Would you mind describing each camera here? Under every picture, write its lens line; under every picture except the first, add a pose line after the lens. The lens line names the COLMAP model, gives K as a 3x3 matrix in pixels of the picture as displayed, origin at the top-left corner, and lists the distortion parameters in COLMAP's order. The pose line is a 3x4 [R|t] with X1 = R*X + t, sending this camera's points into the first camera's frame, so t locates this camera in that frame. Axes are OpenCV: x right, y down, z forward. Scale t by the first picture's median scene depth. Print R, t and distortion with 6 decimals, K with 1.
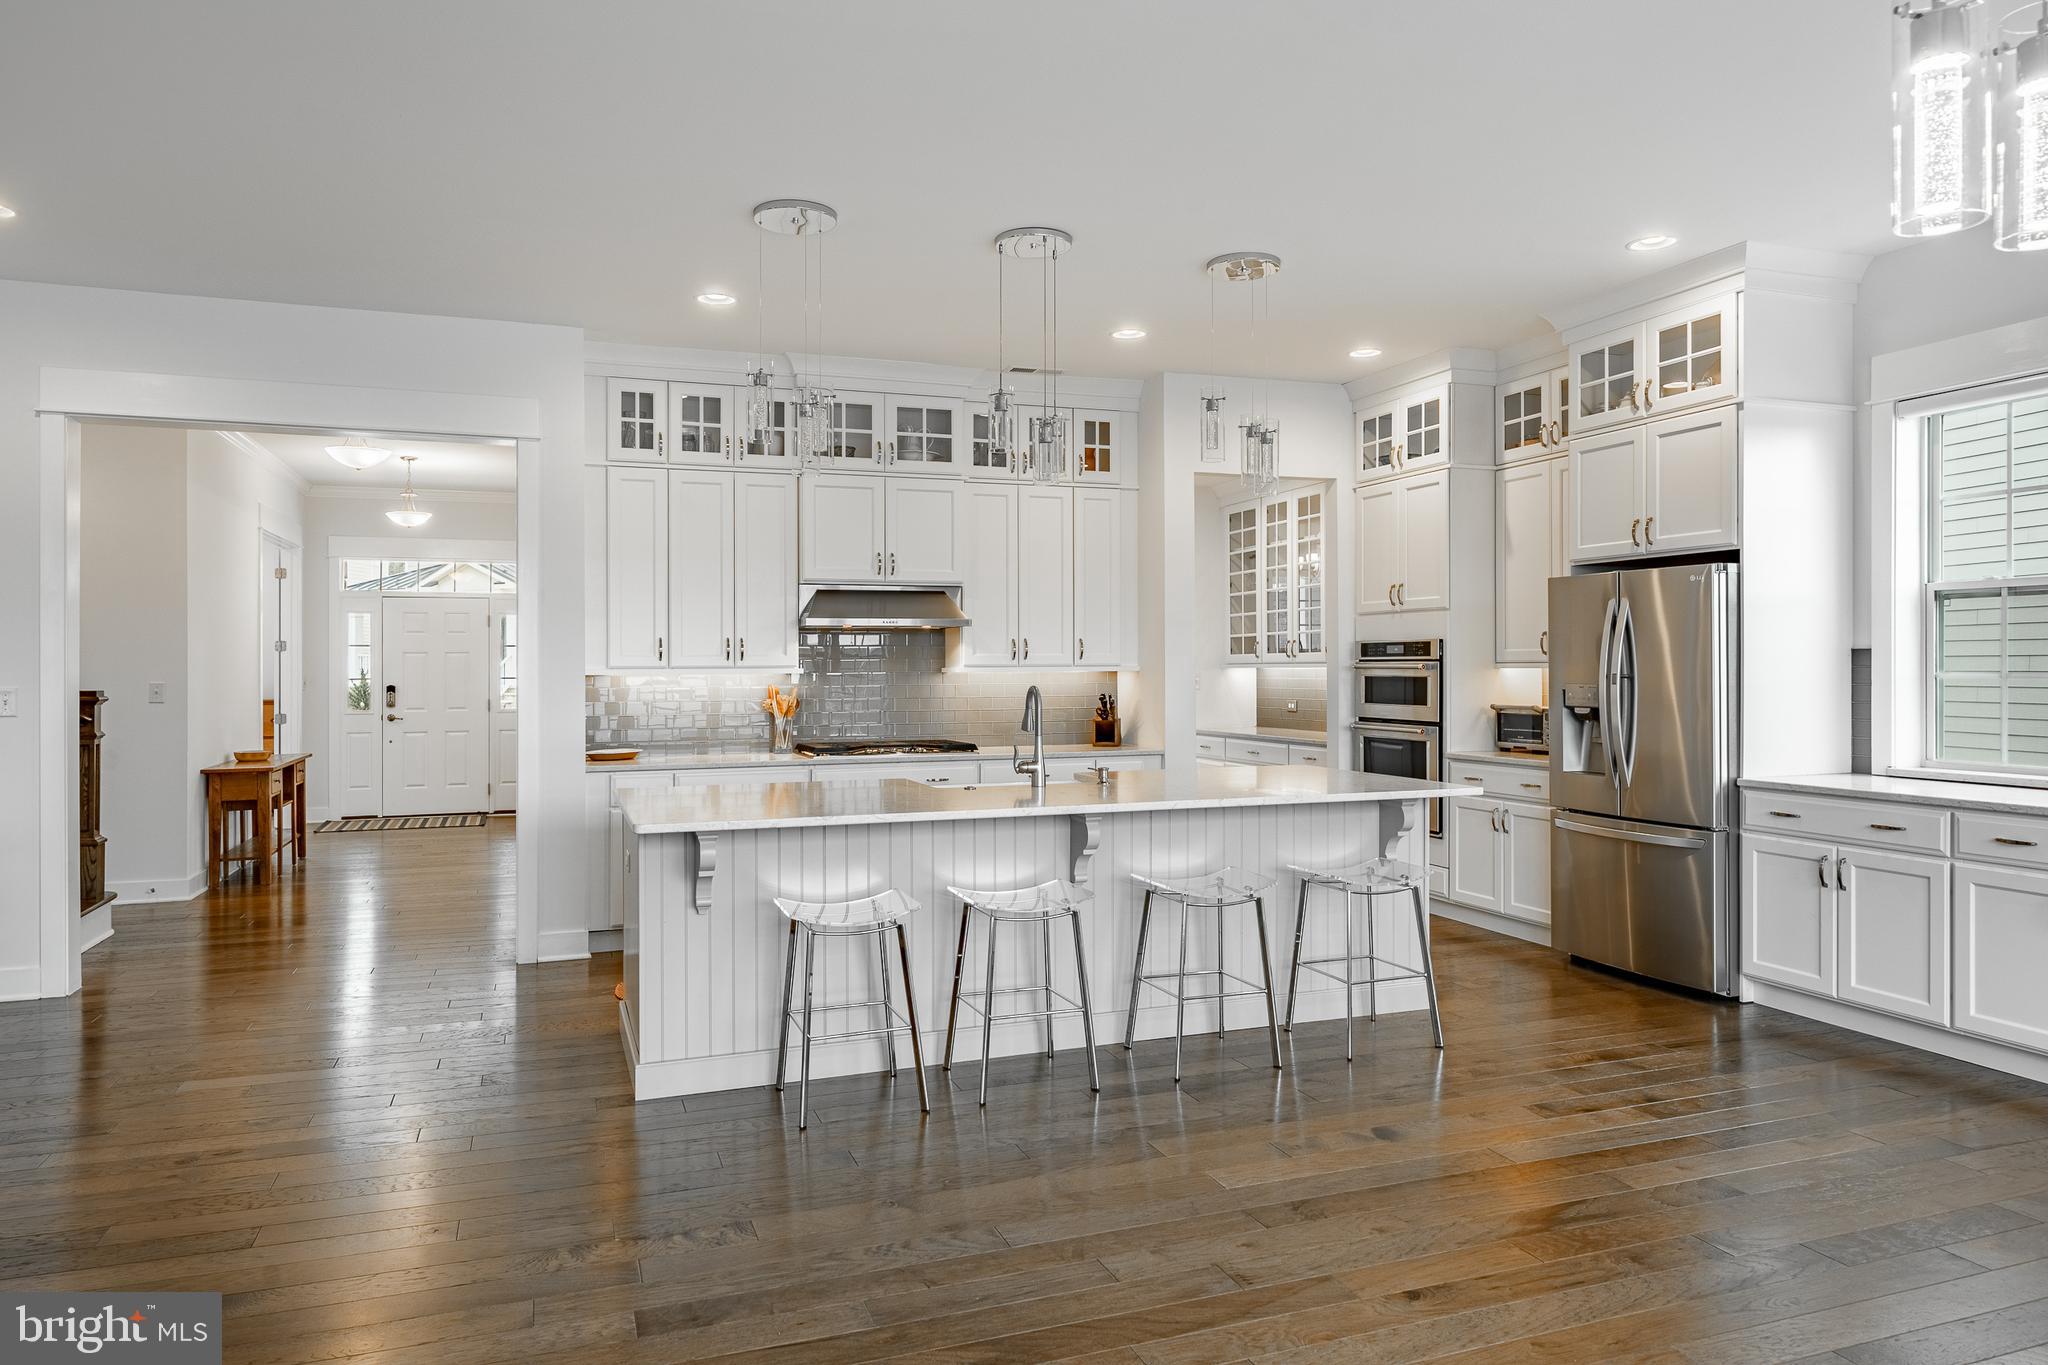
lens RADIAL K [[1284.2, 0, 1019.3], [0, 1284.2, 656.4], [0, 0, 1]] dist [-0.001328, -0.000119]
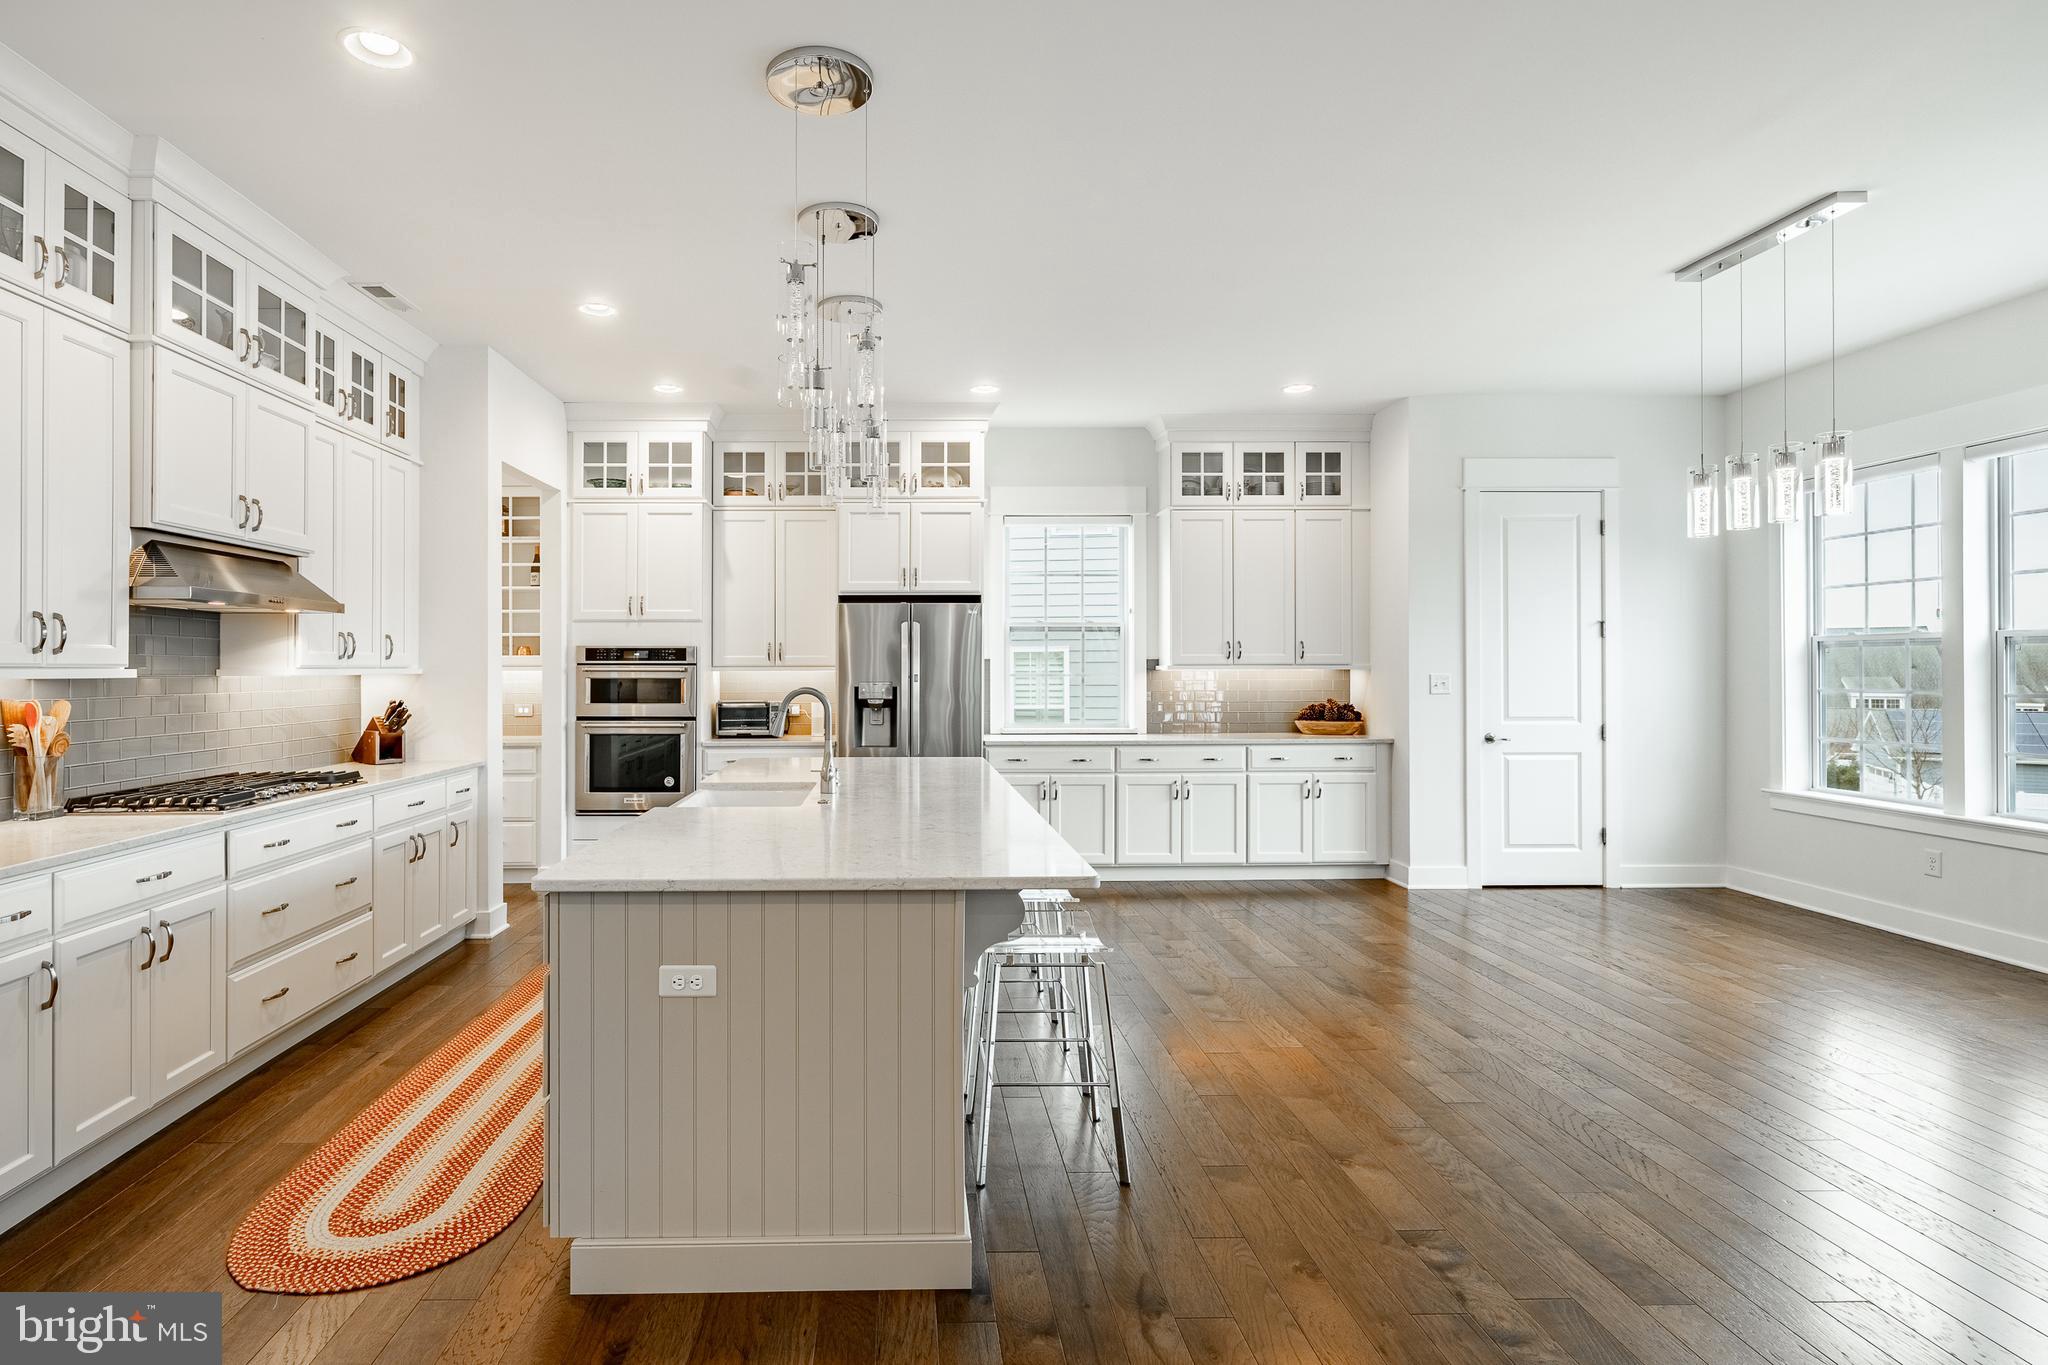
lens RADIAL K [[1025.8, 0, 907.9], [0, 1025.8, 658.8], [0, 0, 1]] dist [-0.000668, -0.000089]
pose [[0.334847, 0.011830, 0.942198, -0.507430], [-0.007691, 0.999922, -0.009822, 0.005919], [-0.942241, -0.003957, 0.334912, 0.513630]]
